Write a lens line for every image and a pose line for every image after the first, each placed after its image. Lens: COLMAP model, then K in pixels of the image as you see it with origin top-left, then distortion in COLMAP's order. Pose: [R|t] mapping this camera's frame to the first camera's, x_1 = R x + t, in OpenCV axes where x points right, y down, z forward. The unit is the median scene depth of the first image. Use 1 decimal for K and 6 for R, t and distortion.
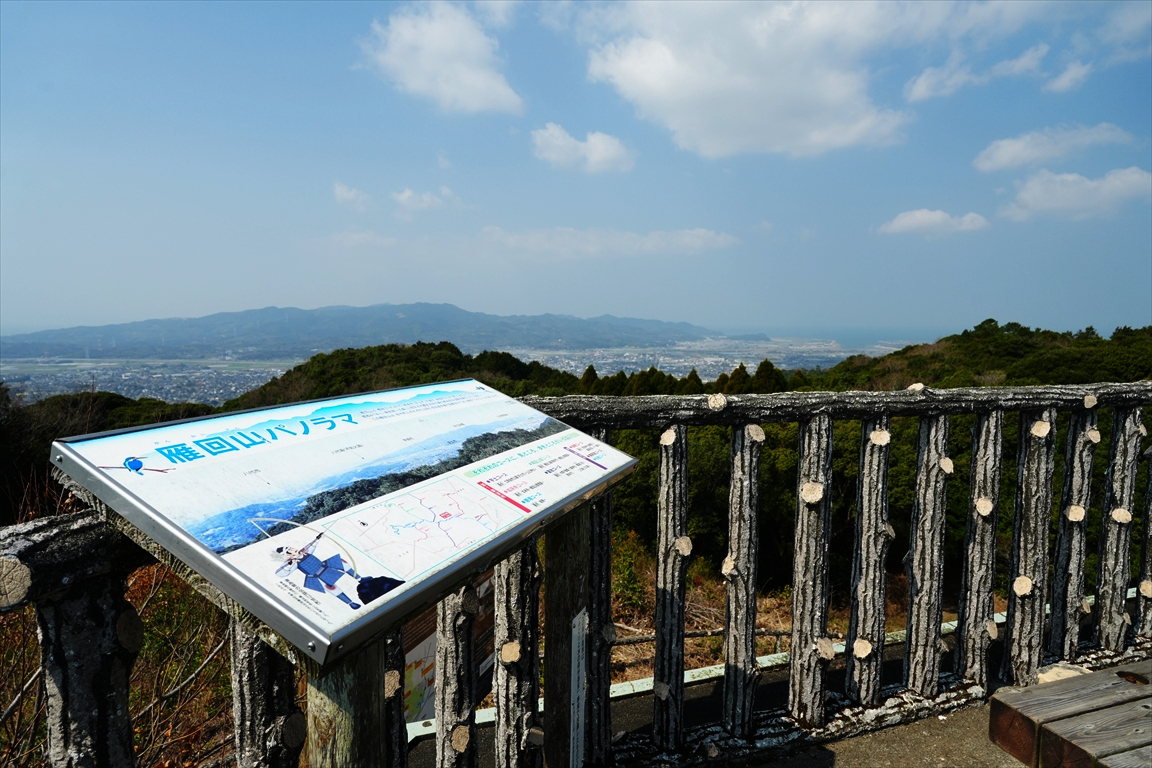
lens RADIAL K [[688.3, 0, 574.5], [0, 688.3, 383.5], [0, 0, 1]] dist [-0.000276, 0.003246]
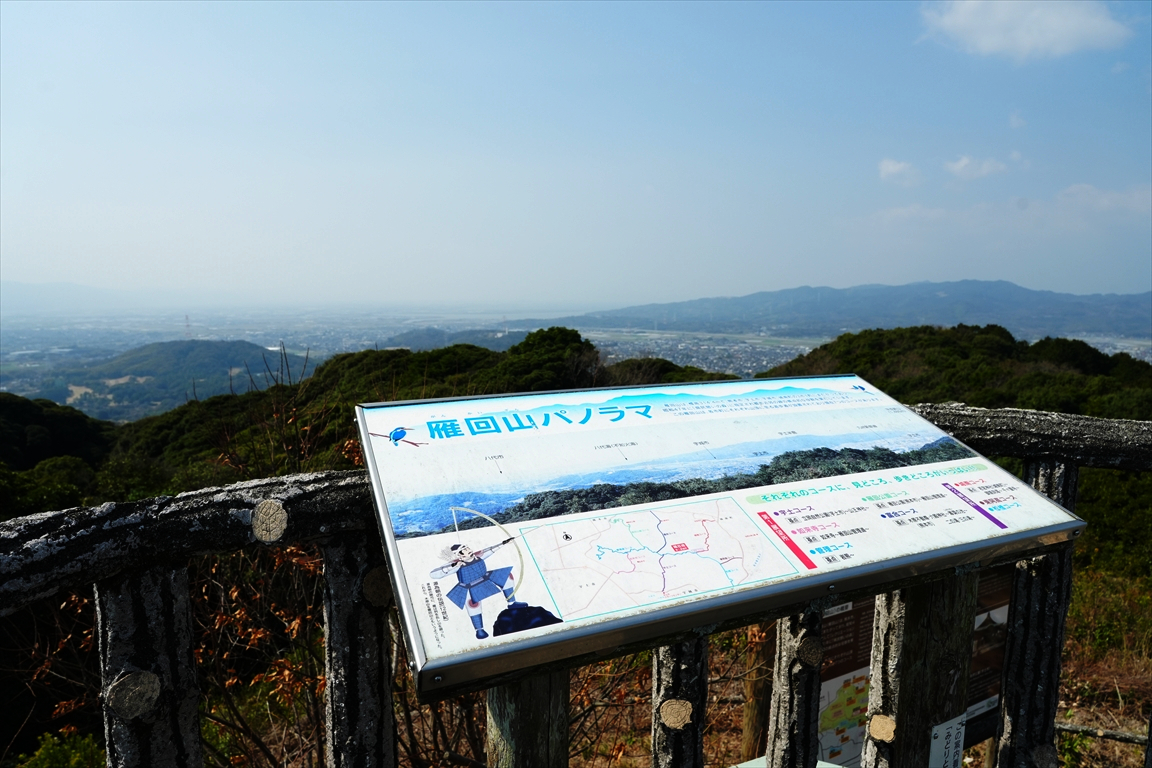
lens RADIAL K [[688.3, 0, 575.4], [0, 688.3, 383.0], [0, 0, 1]] dist [-0.000276, 0.003246]
pose [[0.743938, 0.083878, -0.662964, 0.199874], [-0.064356, 0.996473, 0.053857, -0.028289], [0.665143, 0.002599, 0.746712, 0.276737]]
